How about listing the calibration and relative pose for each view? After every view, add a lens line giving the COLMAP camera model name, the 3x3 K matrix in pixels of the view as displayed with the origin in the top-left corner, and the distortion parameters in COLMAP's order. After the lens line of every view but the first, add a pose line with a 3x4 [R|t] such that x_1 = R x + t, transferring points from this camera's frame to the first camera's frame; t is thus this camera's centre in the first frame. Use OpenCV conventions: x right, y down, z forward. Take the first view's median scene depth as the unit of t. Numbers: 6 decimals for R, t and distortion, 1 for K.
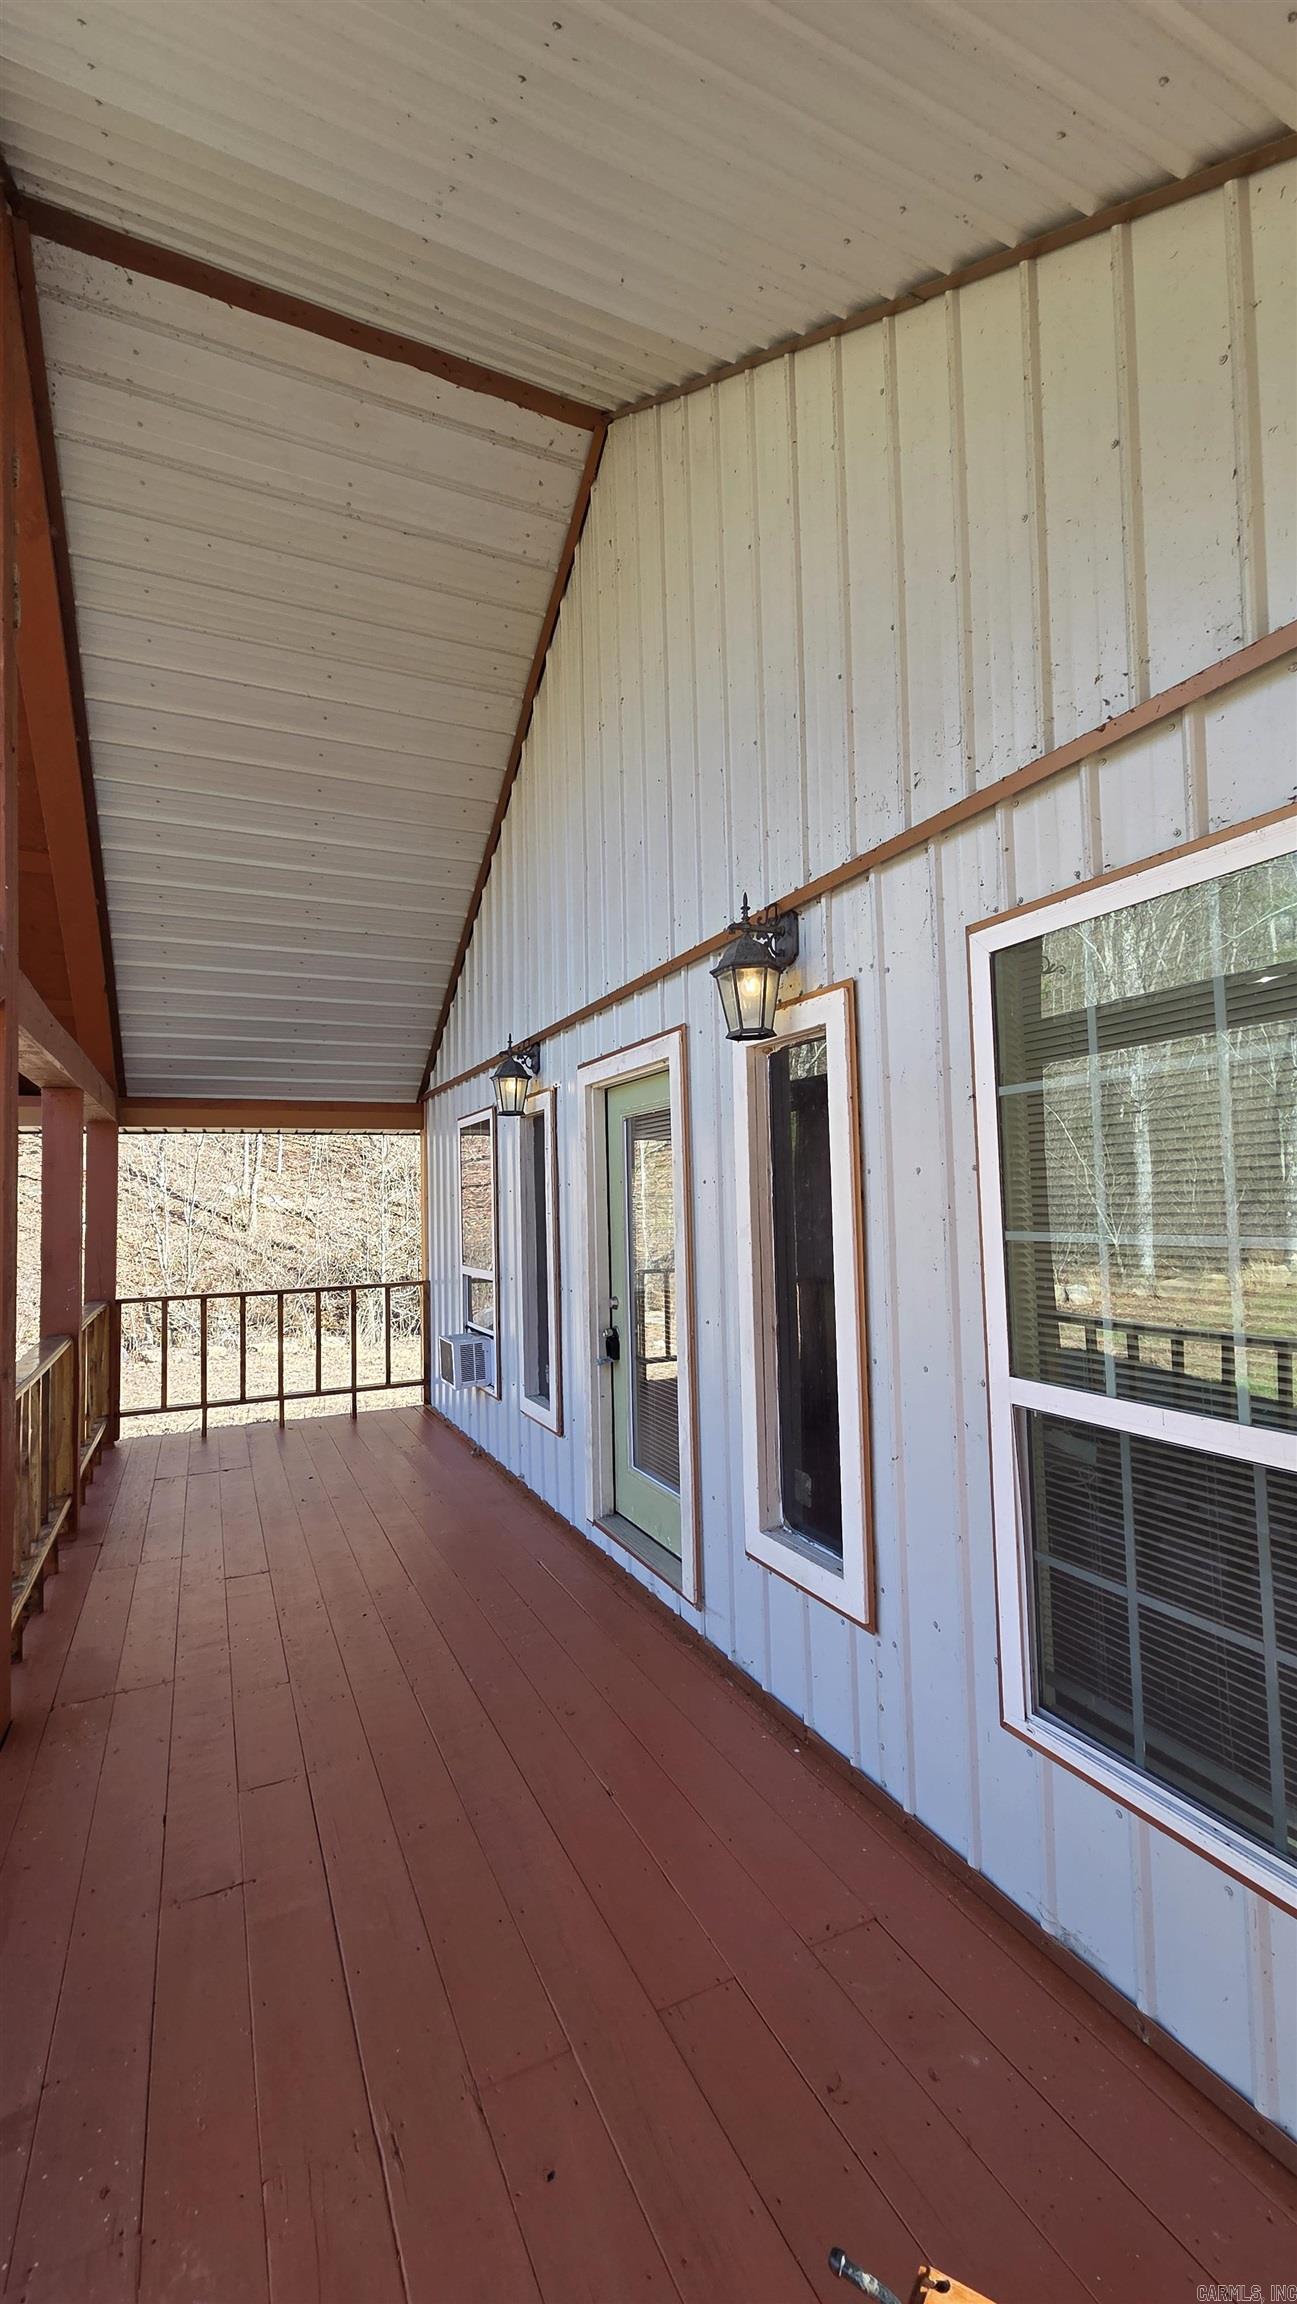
lens RADIAL K [[938.4, 0, 645.4], [0, 938.4, 1163.0], [0, 0, 1]] dist [0.005175, -0.000433]
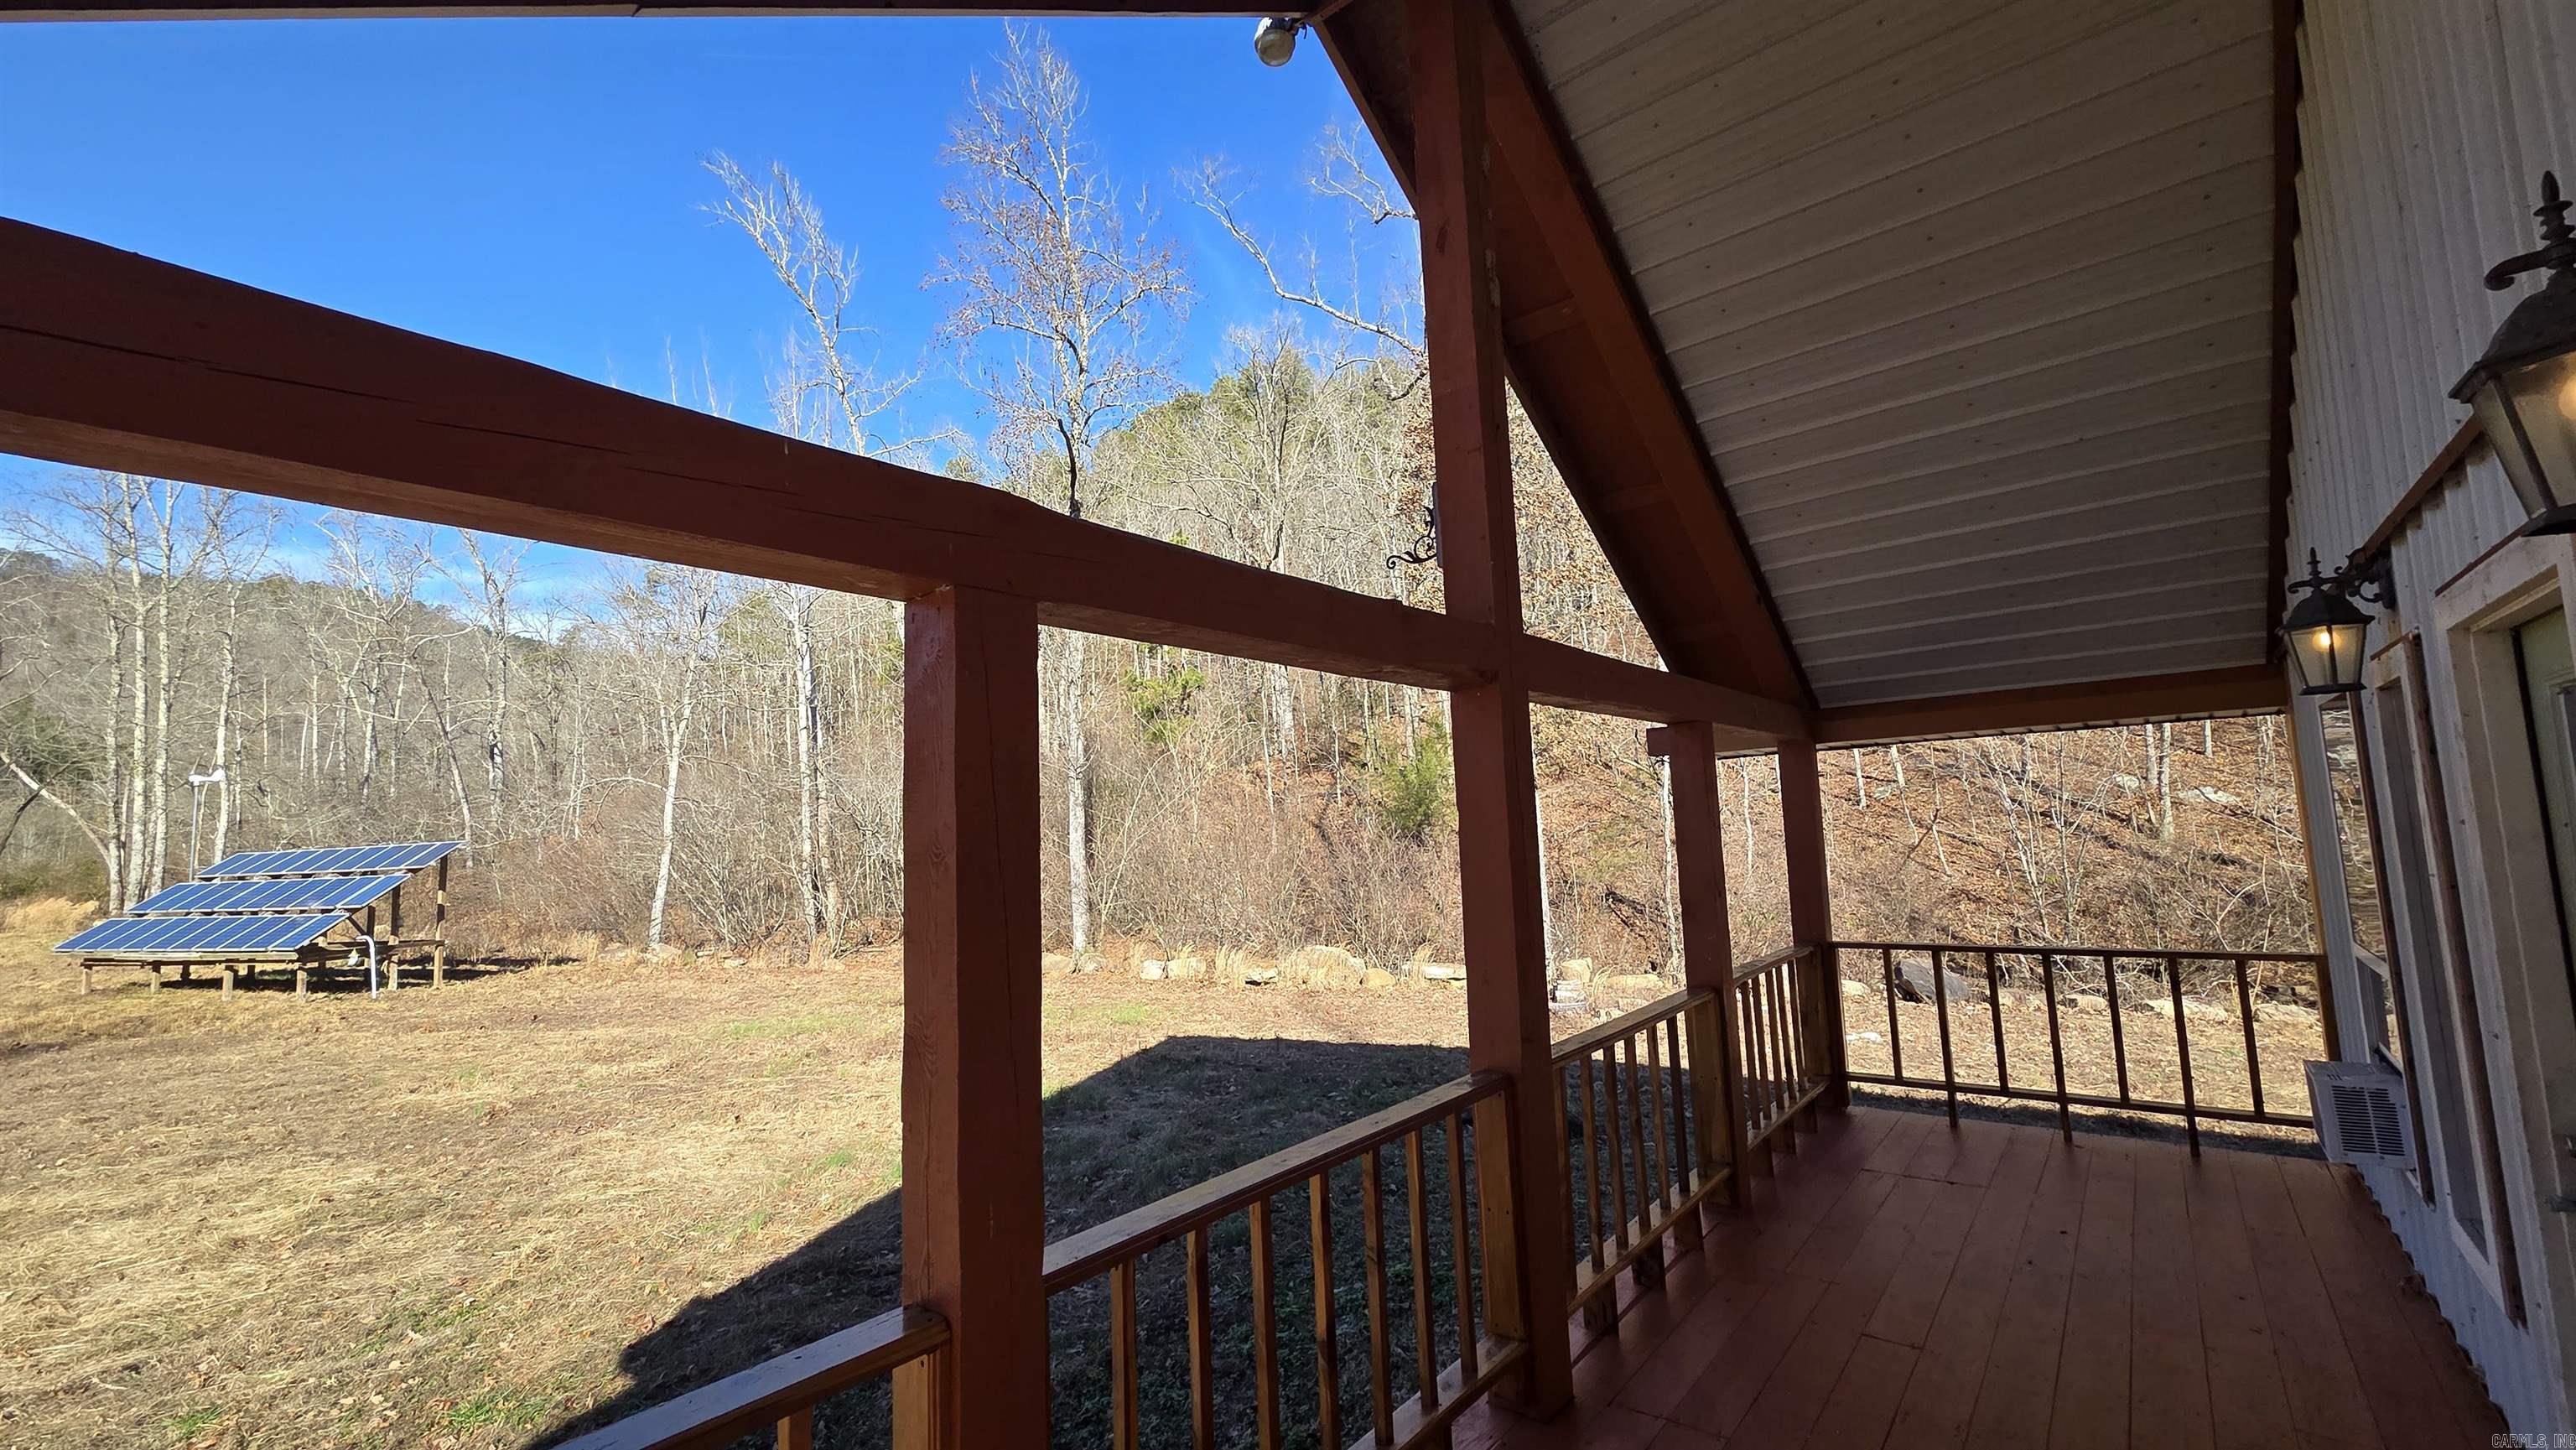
lens RADIAL K [[1049.2, 0, 1291.4], [0, 1049.2, 731.9], [0, 0, 1]] dist [0.005175, -0.000433]
pose [[0.429018, -0.083056, -0.899469, 0.113974], [0.068589, 0.995884, -0.059244, -0.025123], [0.900688, -0.036277, 0.432949, 0.133357]]
